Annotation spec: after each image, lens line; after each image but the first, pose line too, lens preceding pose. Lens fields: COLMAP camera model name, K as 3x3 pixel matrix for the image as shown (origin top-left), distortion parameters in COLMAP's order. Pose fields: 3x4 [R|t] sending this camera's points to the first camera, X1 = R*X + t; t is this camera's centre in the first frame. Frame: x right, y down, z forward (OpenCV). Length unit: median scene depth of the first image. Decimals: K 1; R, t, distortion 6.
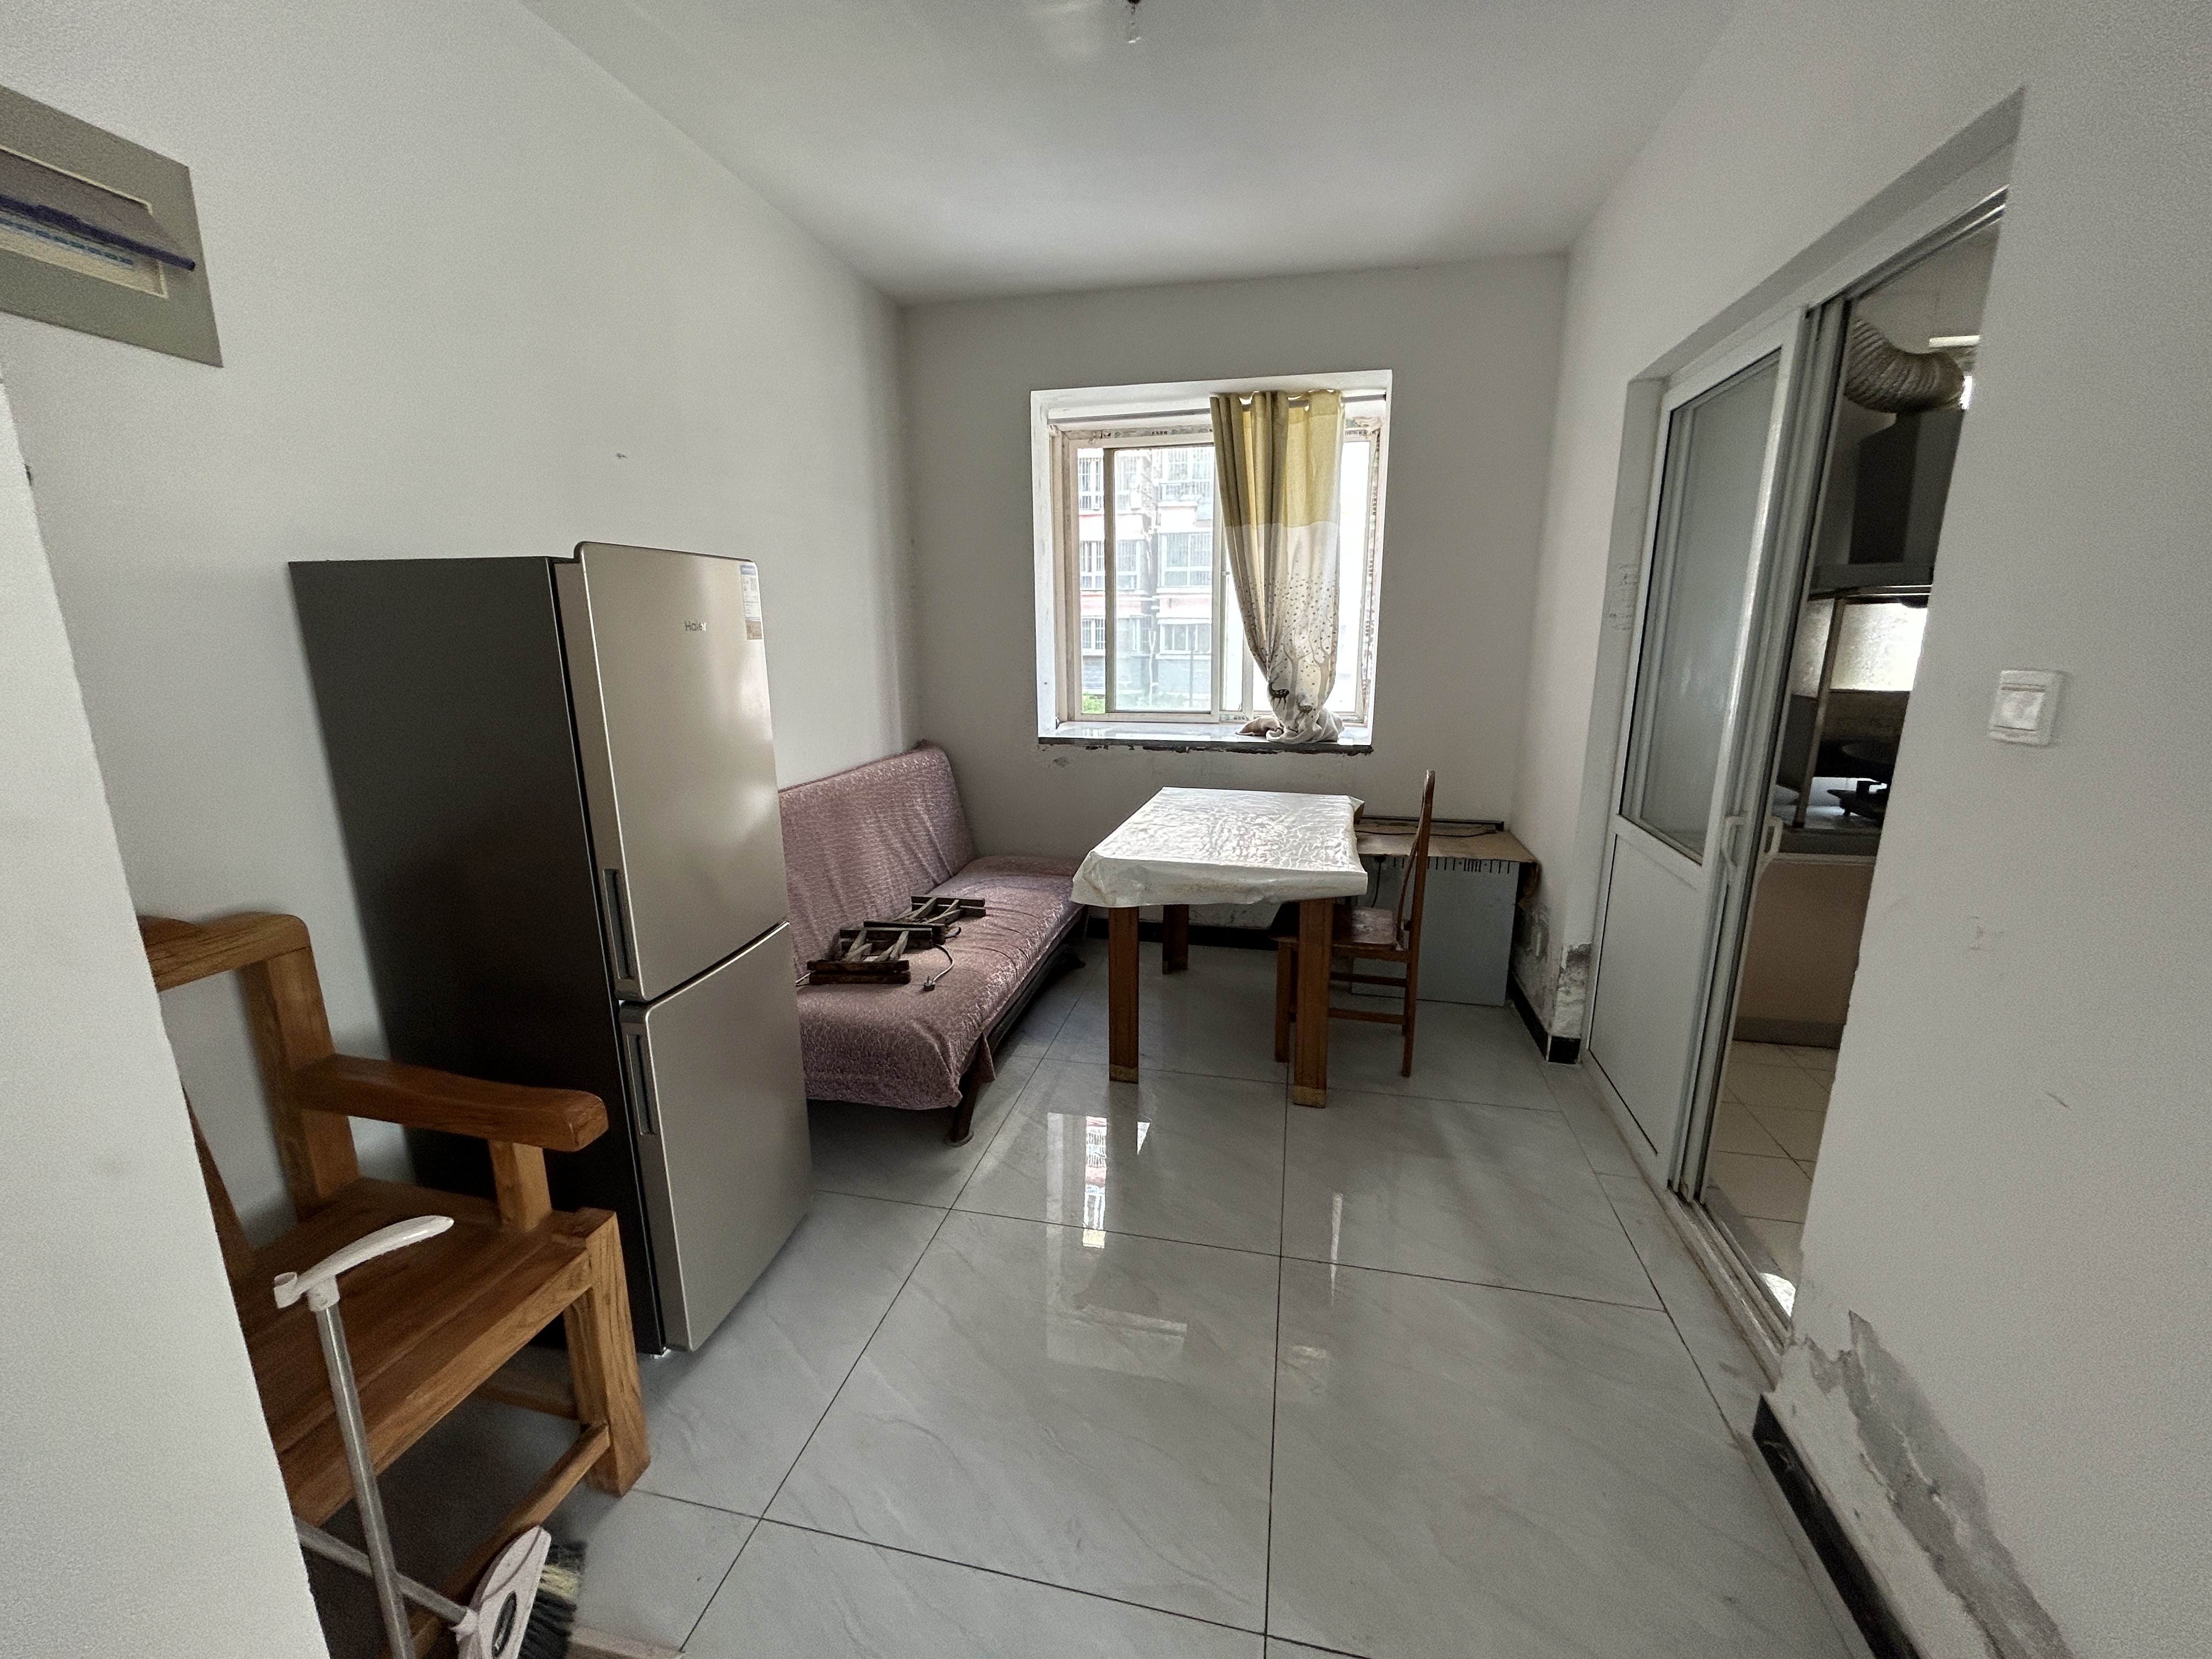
lens RADIAL K [[885.6, 0, 1106.0], [0, 885.6, 829.5], [0, 0, 1]] dist [-0.002678, -0.000053]
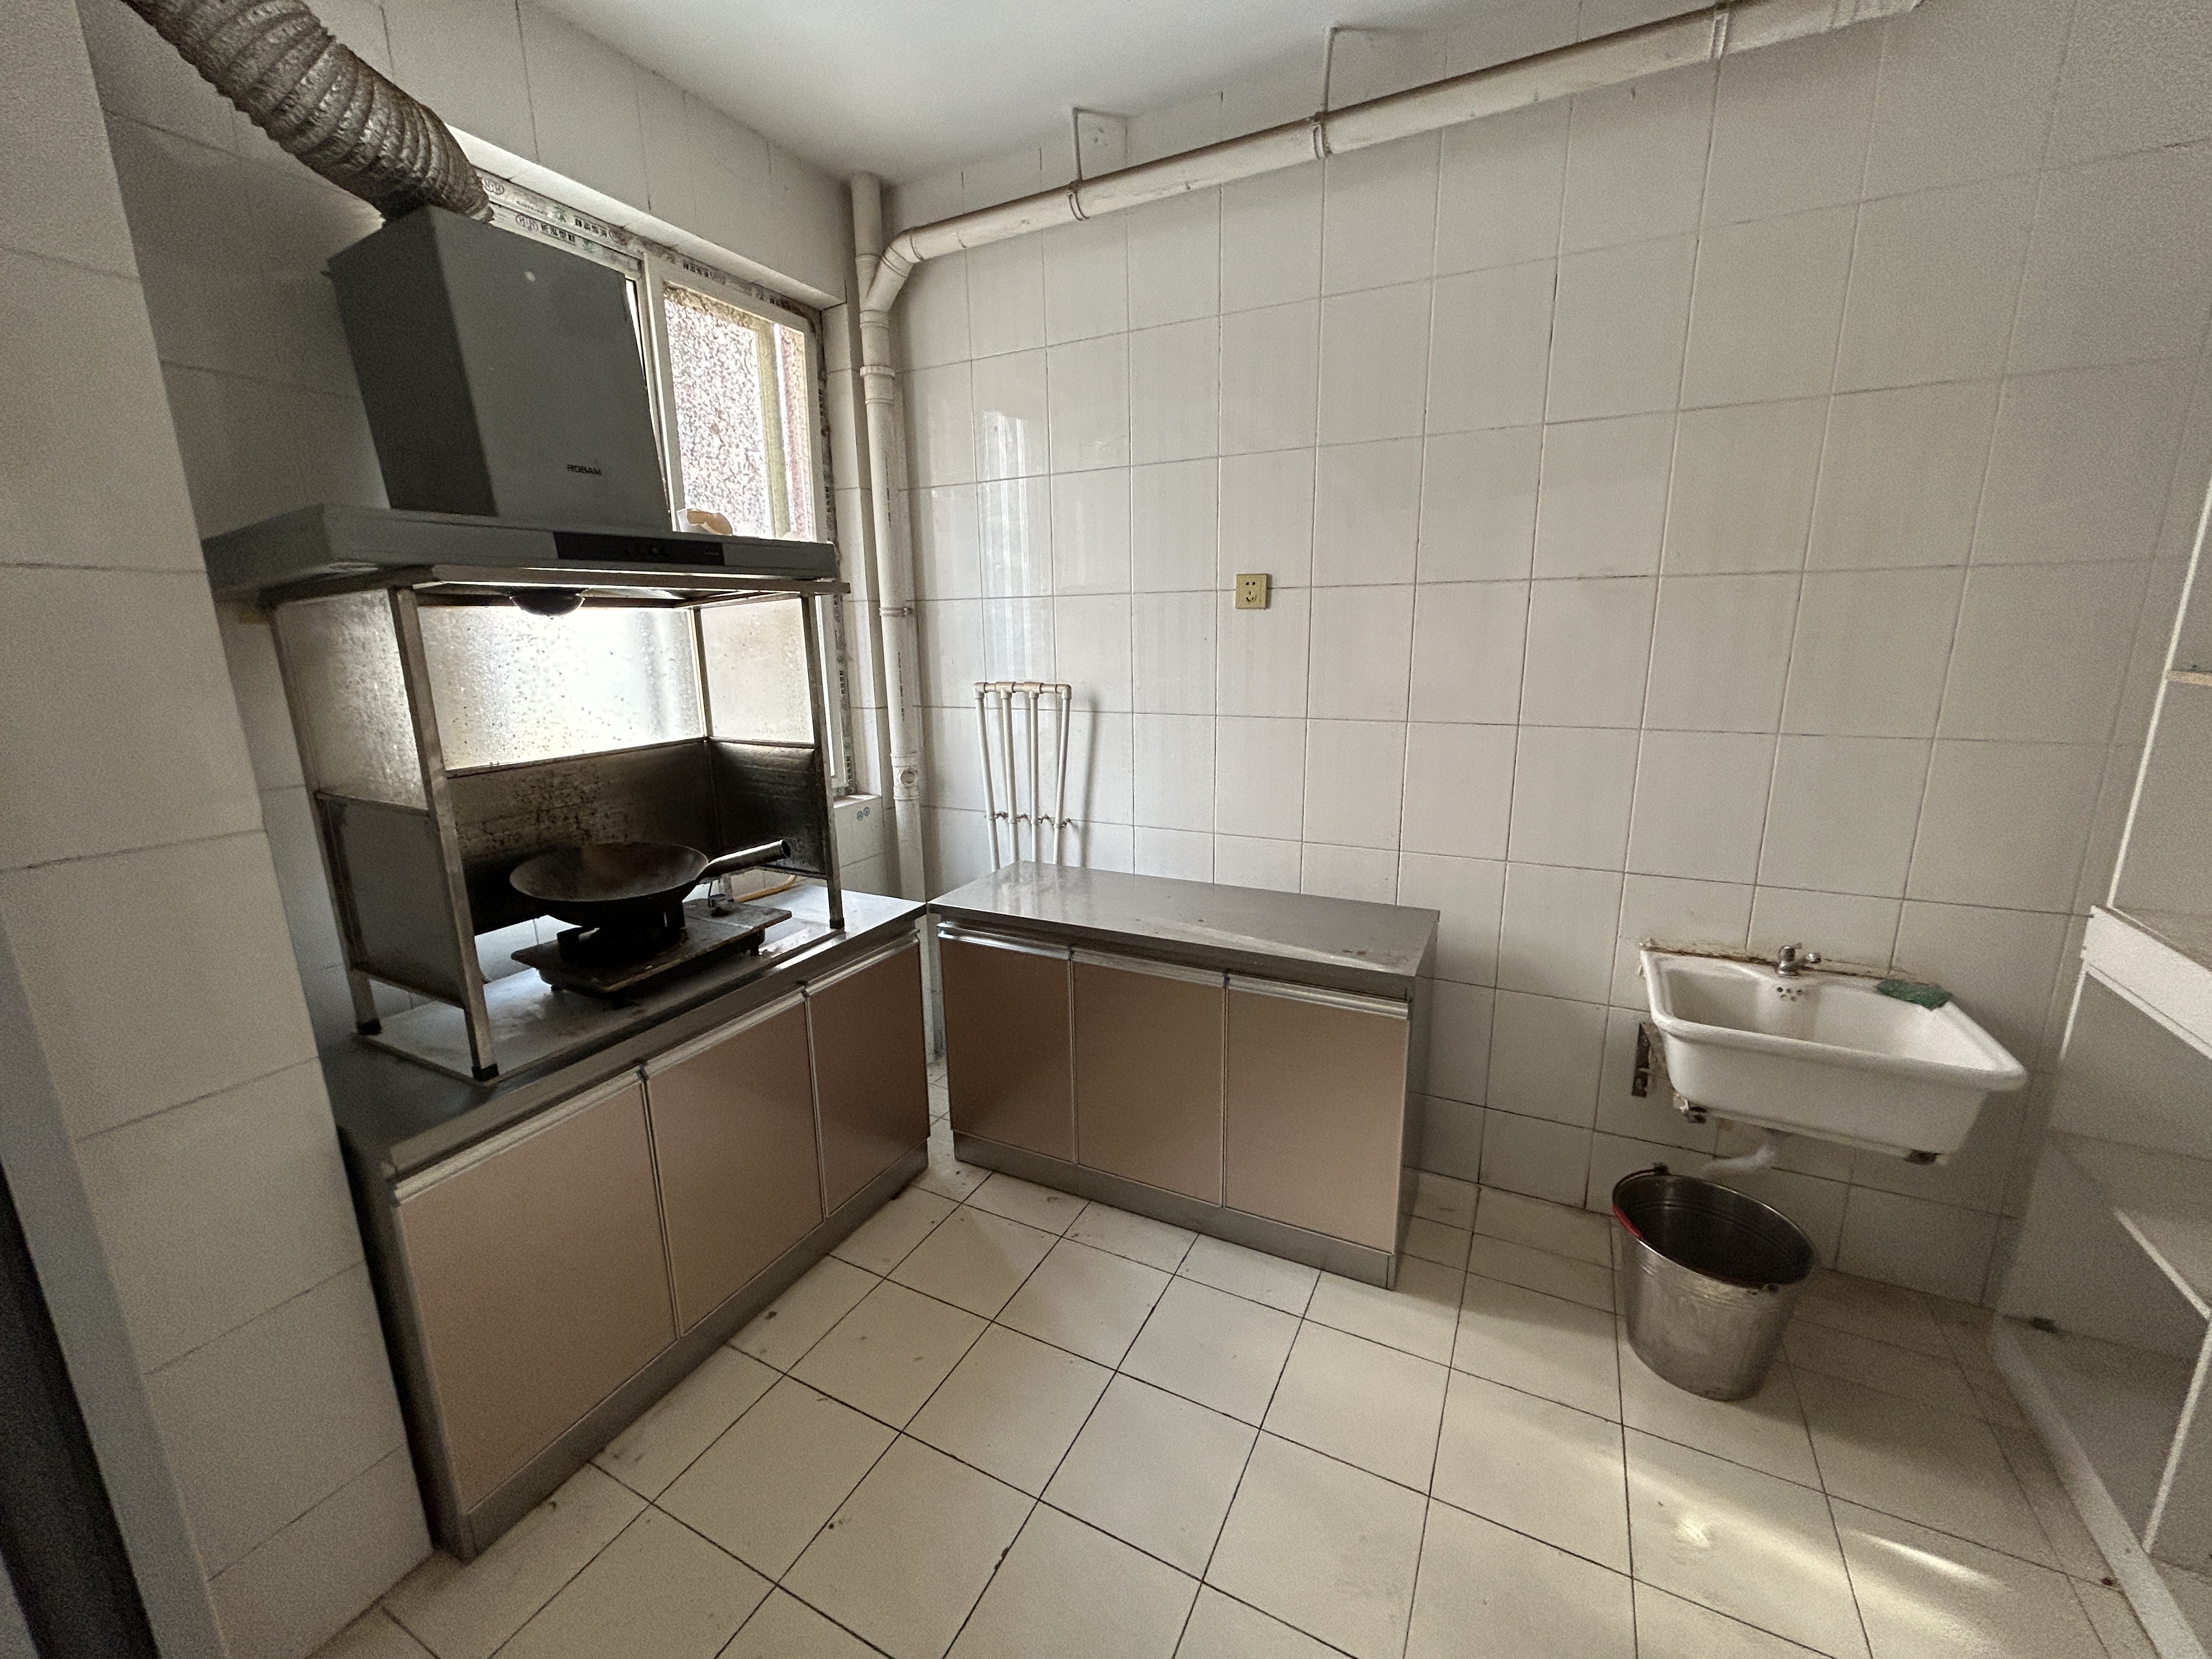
lens RADIAL K [[892.6, 0, 1106.0], [0, 892.6, 829.5], [0, 0, 1]] dist [0.031753, 0.000041]
pose [[0.253283, -0.210907, 0.944122, 0.407835], [0.223715, 0.962260, 0.154942, -0.121632], [-0.941169, 0.171970, 0.290907, 0.488903]]
